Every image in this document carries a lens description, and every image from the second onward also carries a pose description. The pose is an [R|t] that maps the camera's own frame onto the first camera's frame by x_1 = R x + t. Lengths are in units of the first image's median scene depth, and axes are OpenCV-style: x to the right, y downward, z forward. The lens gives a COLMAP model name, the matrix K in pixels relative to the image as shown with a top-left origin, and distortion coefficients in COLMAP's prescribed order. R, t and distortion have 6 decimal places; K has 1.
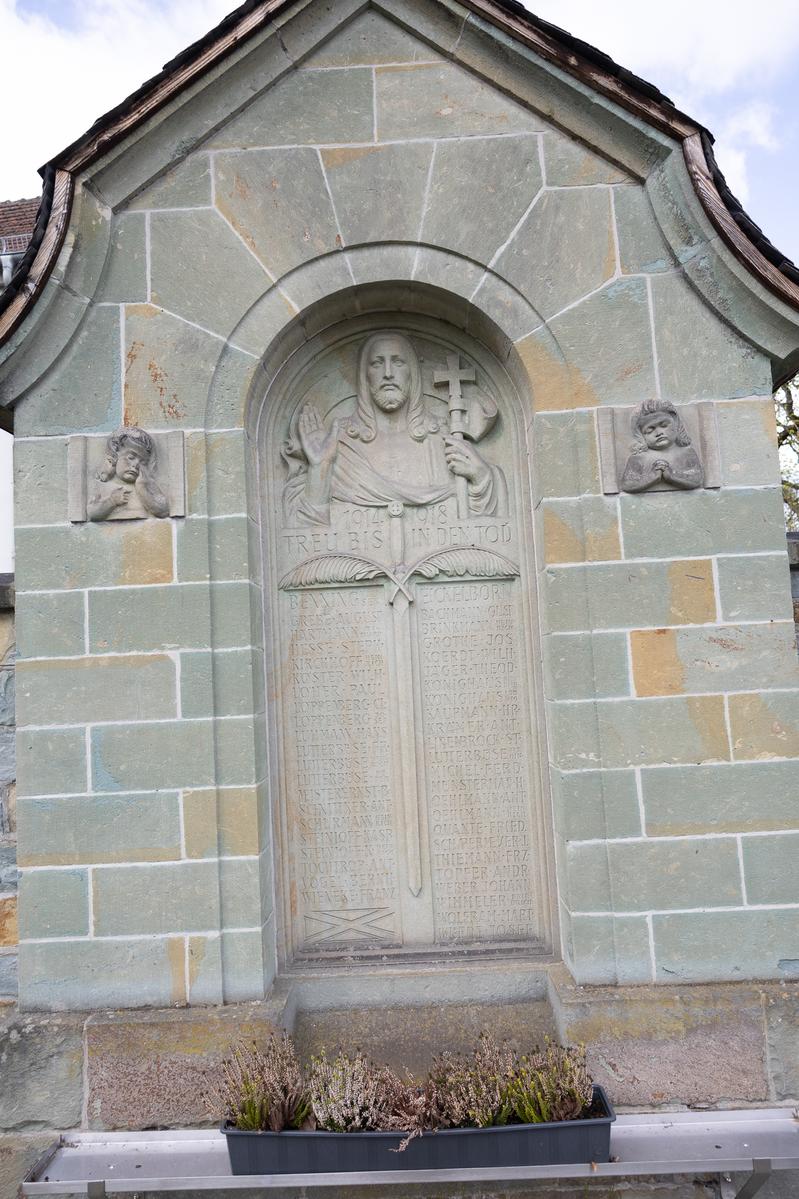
lens RADIAL K [[774.5, 0, 390.2], [0, 774.5, 594.9], [0, 0, 1]] dist [-0.001409, 0.004794]
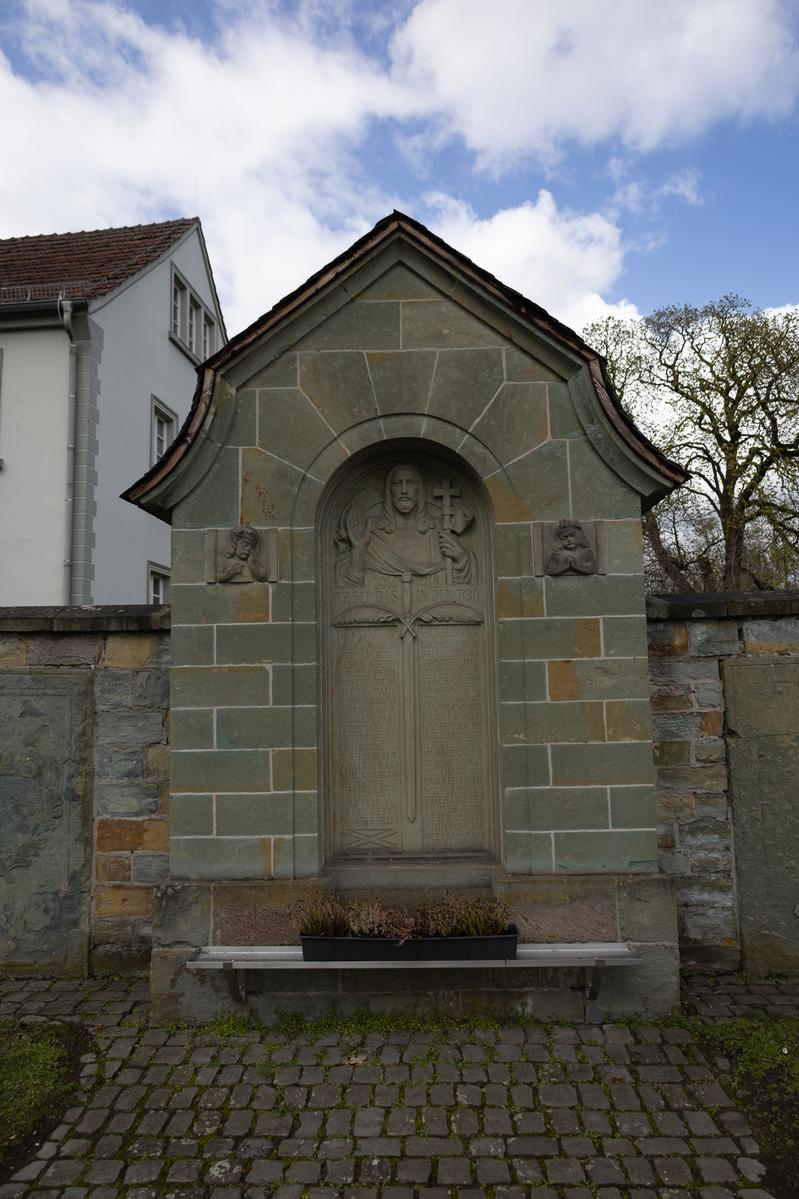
lens RADIAL K [[774.5, 0, 384.4], [0, 774.5, 598.5], [0, 0, 1]] dist [-0.001409, 0.004794]
pose [[0.999474, 0.030251, -0.011685, -0.019270], [-0.030273, 0.999540, -0.001721, -0.068884], [0.011628, 0.002073, 0.999930, -0.615883]]
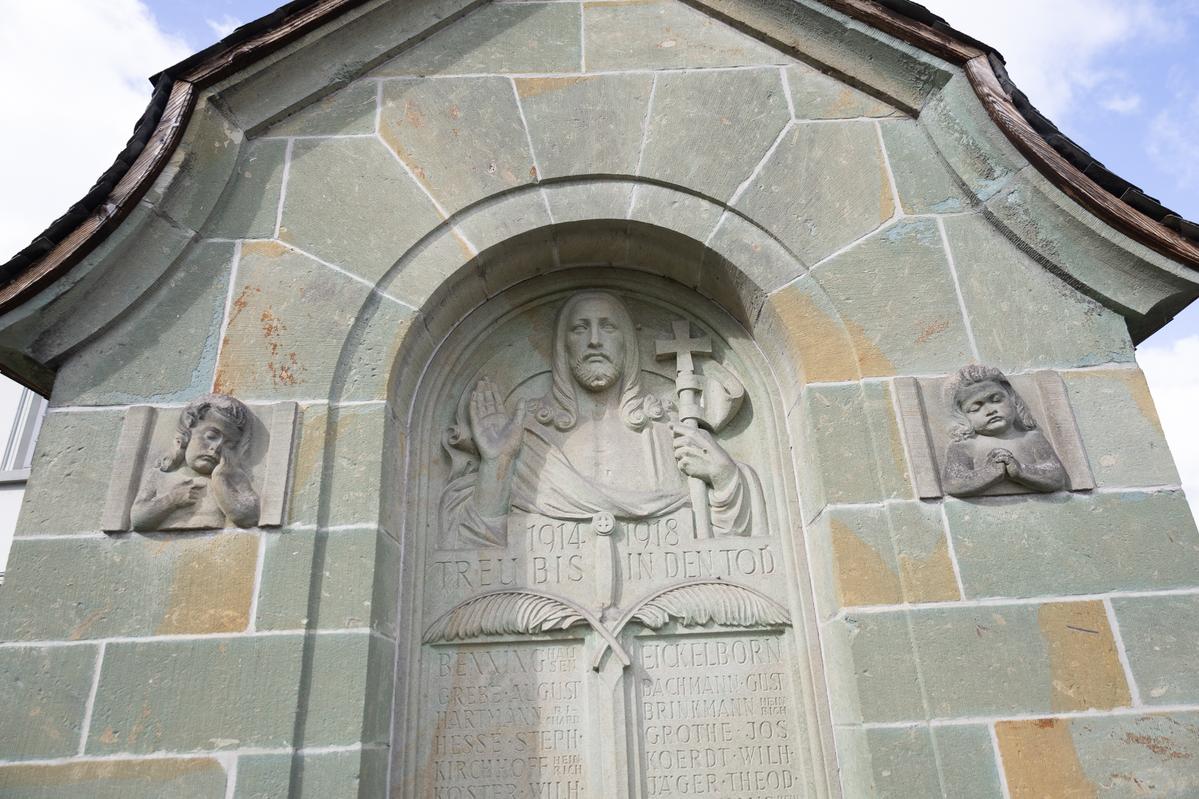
lens RADIAL K [[774.5, 0, 598.4], [0, 774.5, 401.4], [0, 0, 1]] dist [-0.001409, 0.004794]
pose [[0.999781, 0.014067, 0.015472, -0.010553], [-0.008535, 0.949995, -0.312147, 0.000617], [-0.019090, 0.311947, 0.949908, 0.340678]]
